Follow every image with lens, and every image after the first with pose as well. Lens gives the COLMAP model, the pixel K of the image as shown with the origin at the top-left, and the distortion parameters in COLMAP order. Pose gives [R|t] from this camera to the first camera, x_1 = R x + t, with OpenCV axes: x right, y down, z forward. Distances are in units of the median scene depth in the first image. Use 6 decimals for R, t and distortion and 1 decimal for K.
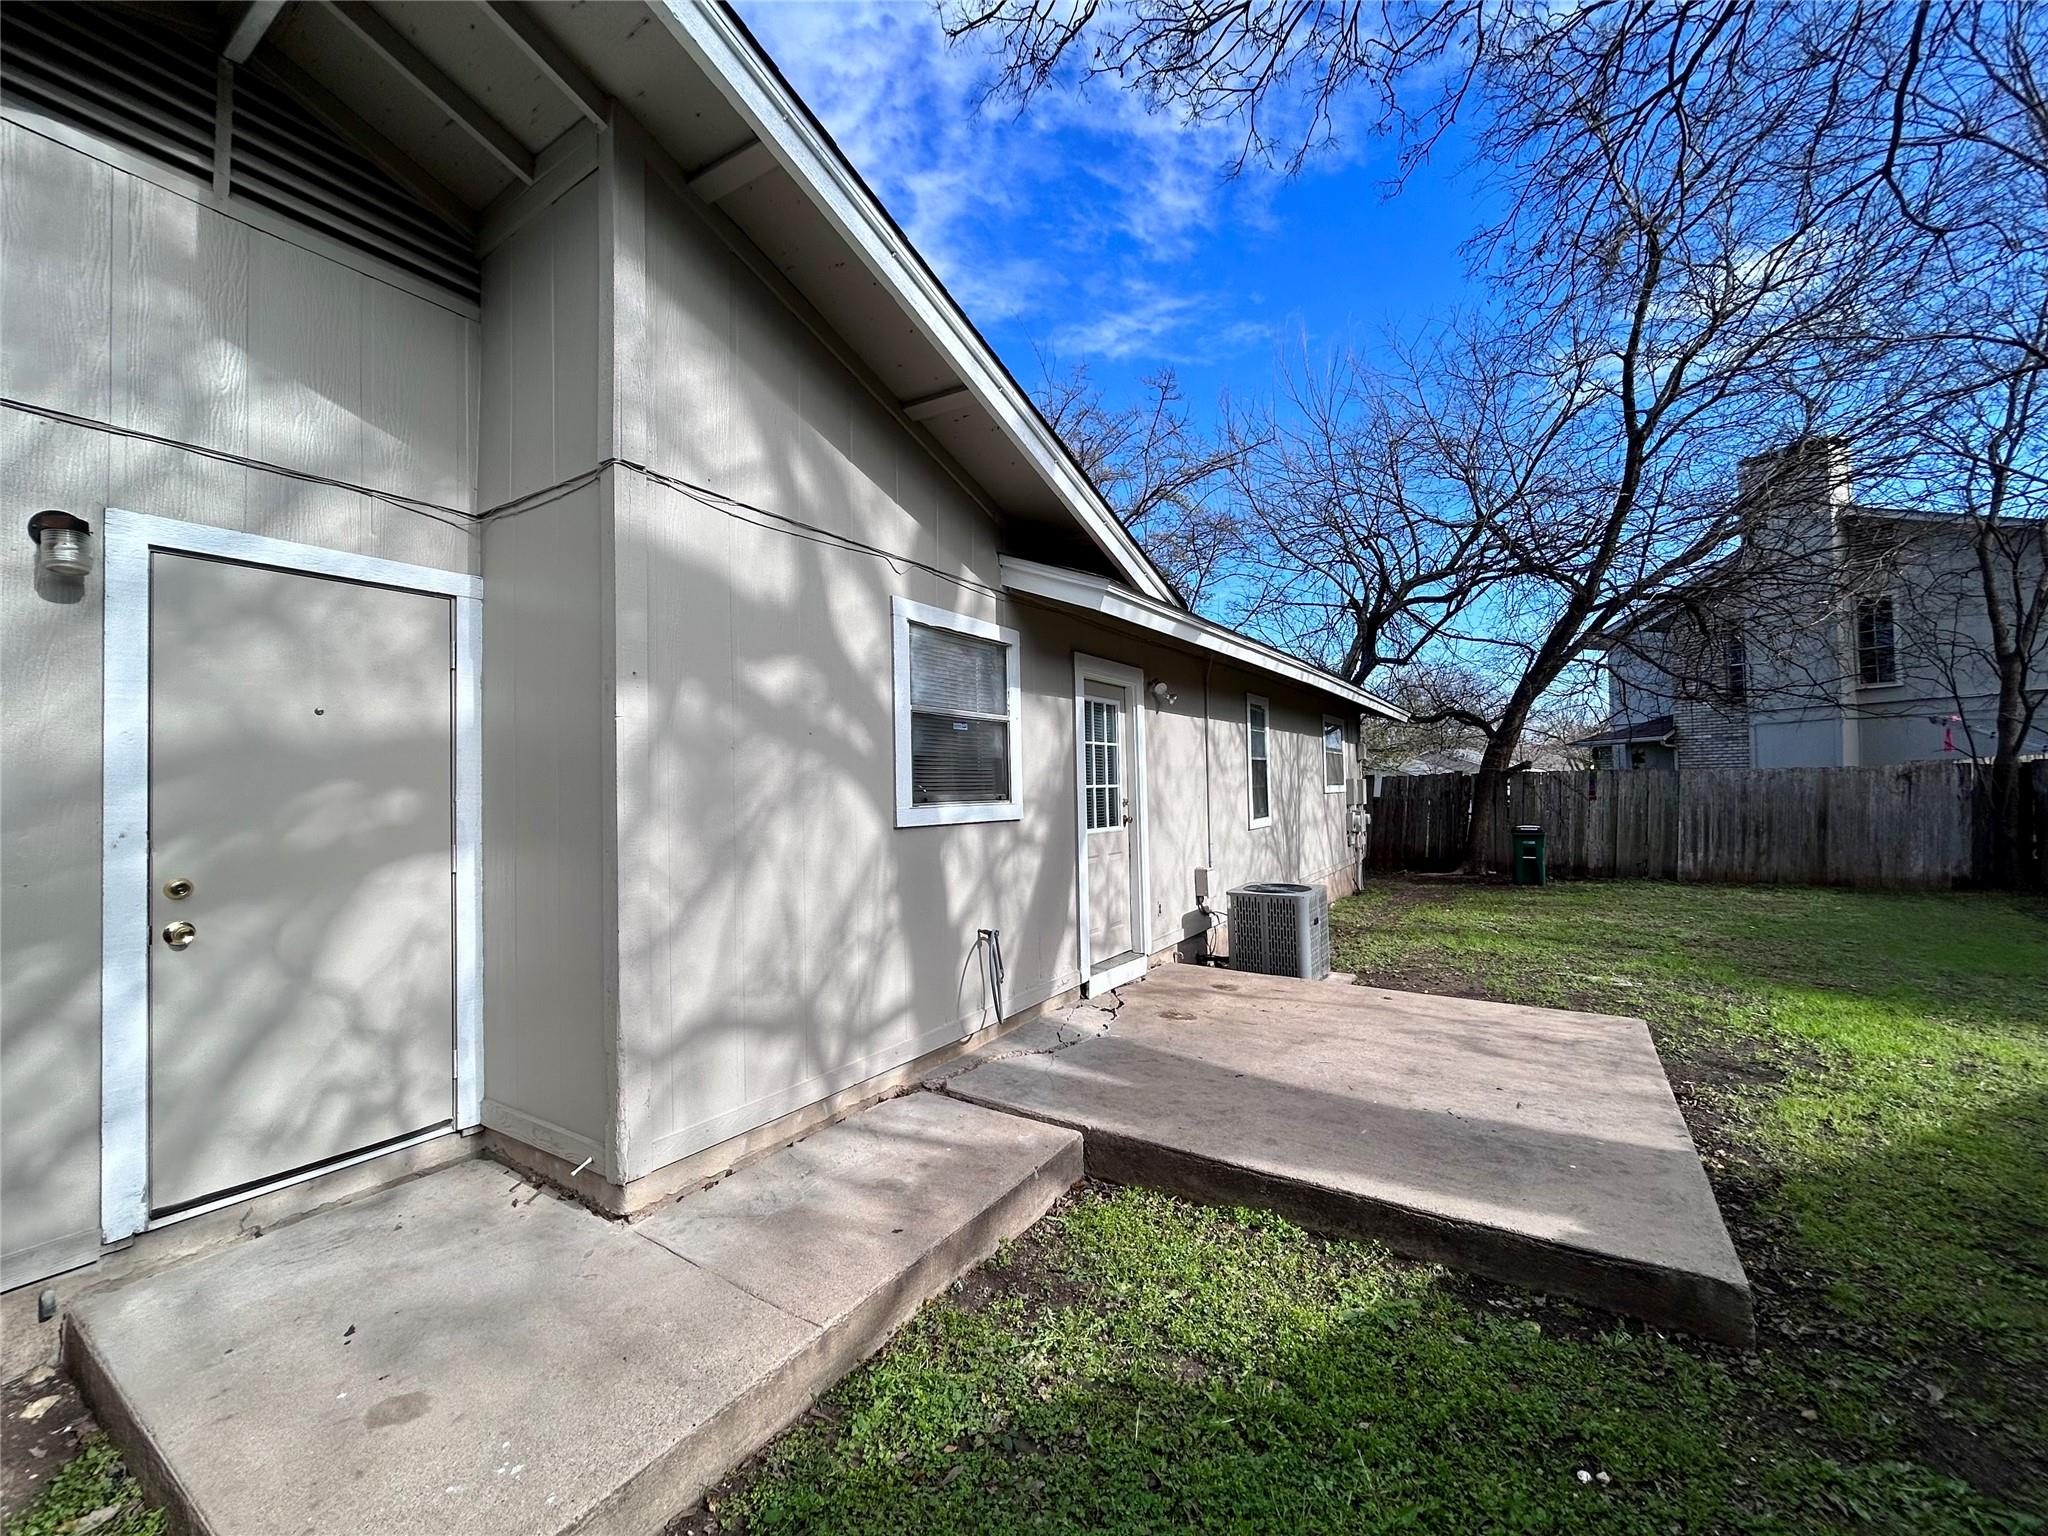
lens RADIAL K [[819.9, 0, 1028.9], [0, 819.9, 764.6], [0, 0, 1]] dist [0.000503, -0.000854]
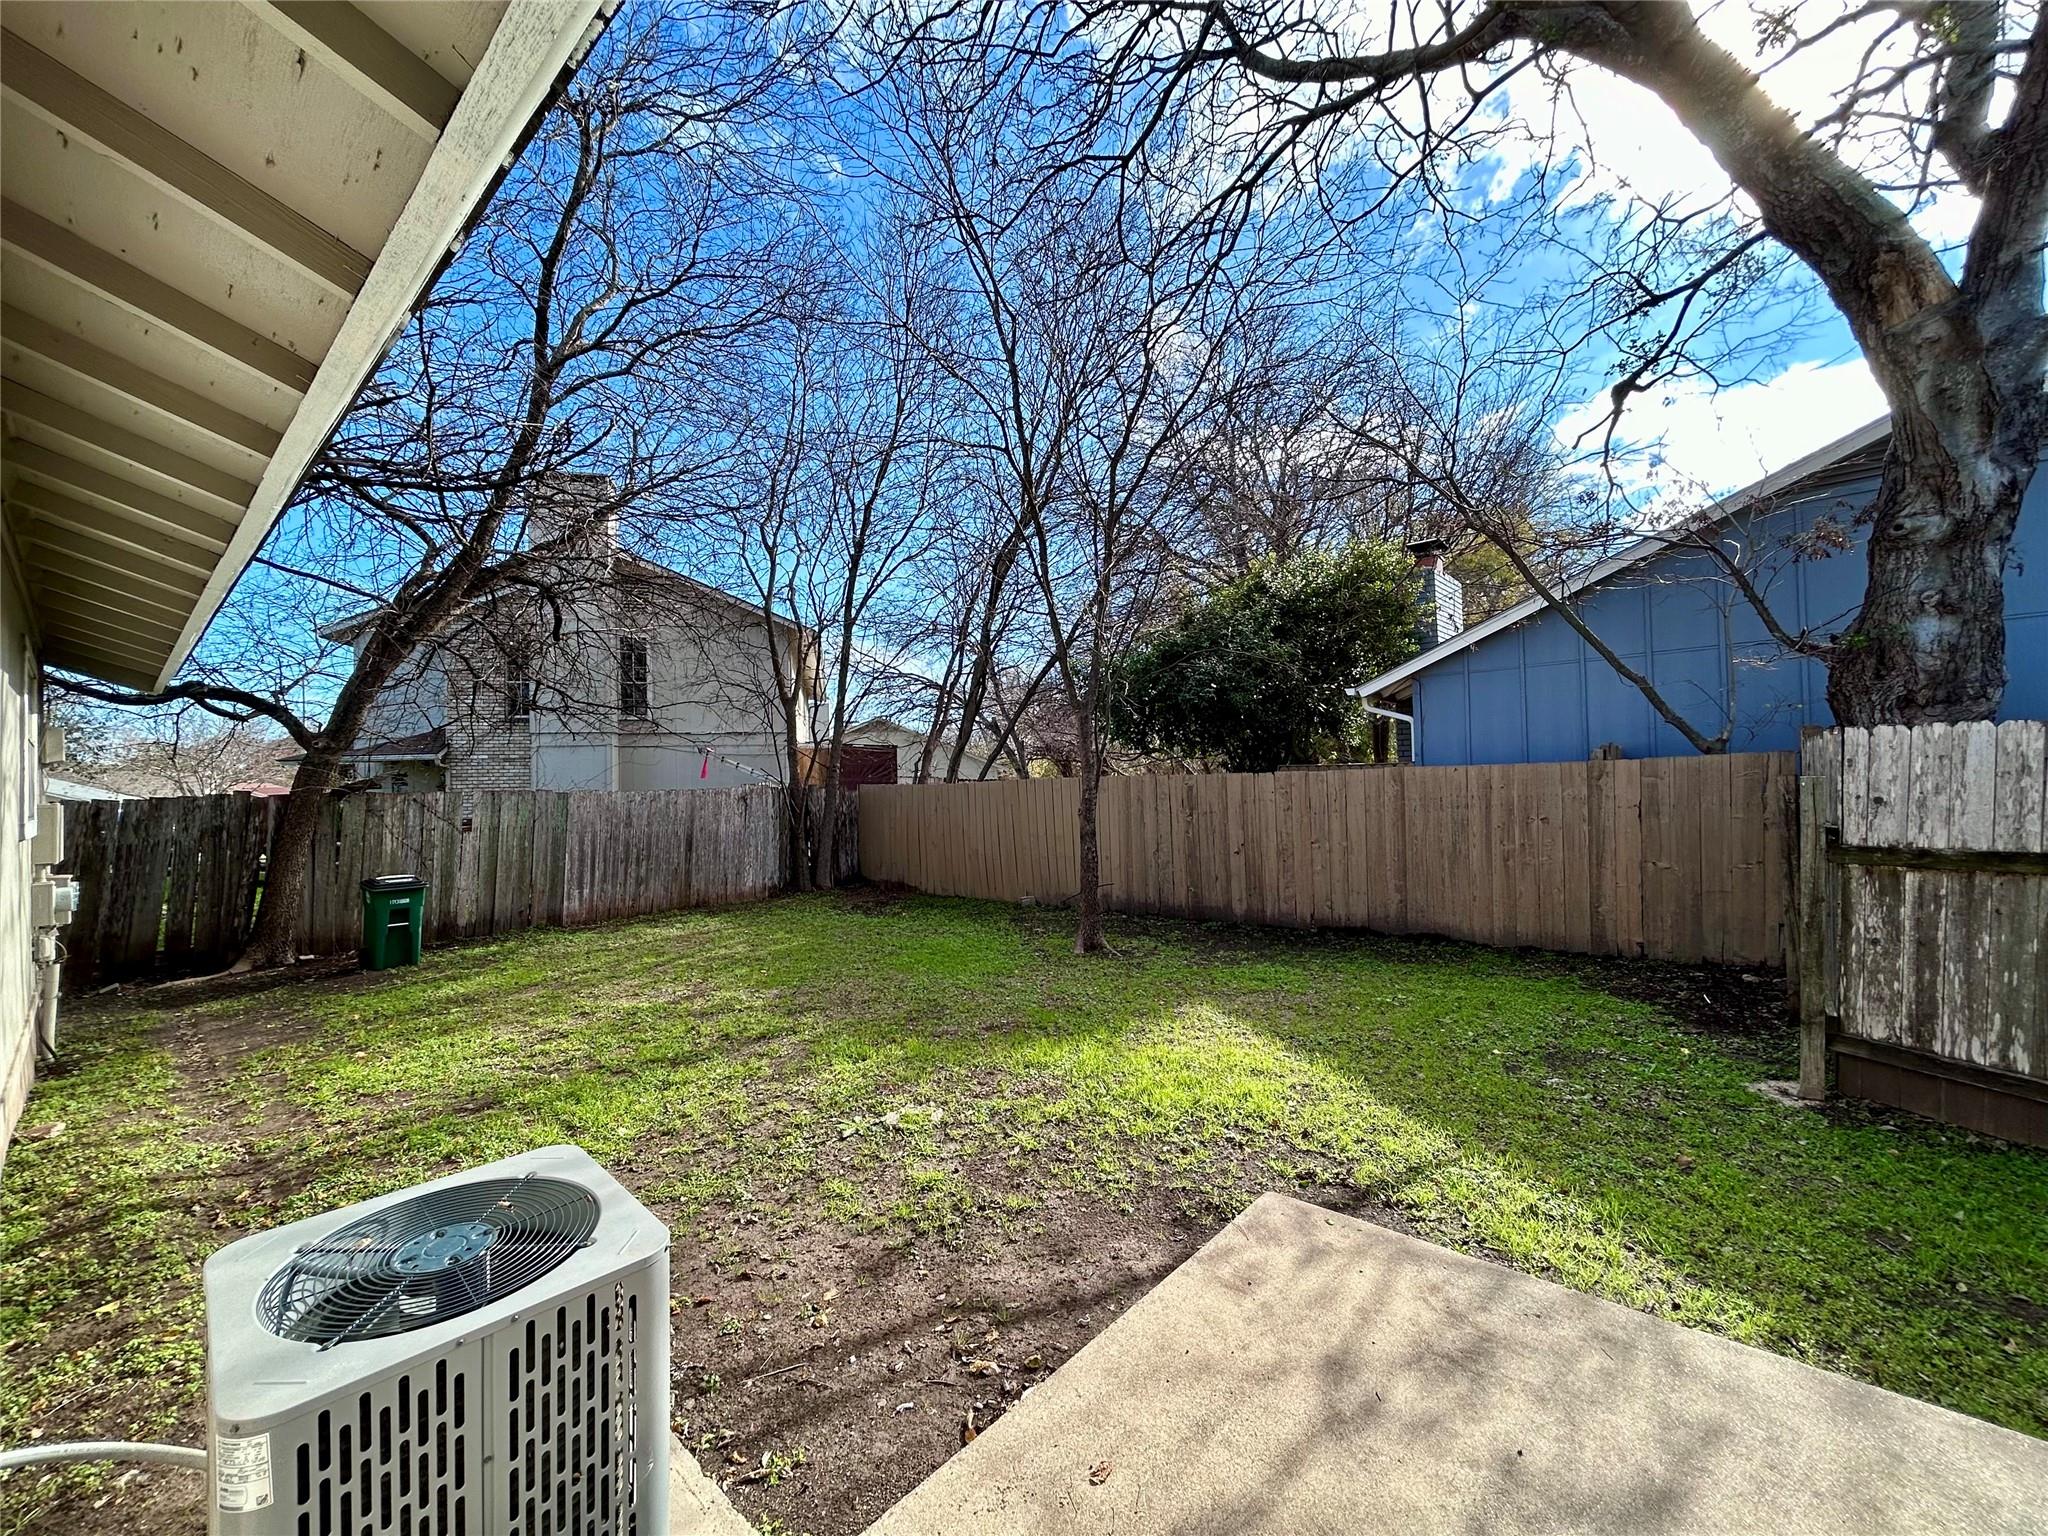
lens RADIAL K [[819.9, 0, 1025.1], [0, 819.9, 768.7], [0, 0, 1]] dist [0.000503, -0.000854]
pose [[0.157162, 0.036384, 0.986902, 0.125633], [-0.007243, 0.999337, -0.035689, 0.027457], [-0.987546, -0.001539, 0.157321, 1.153984]]
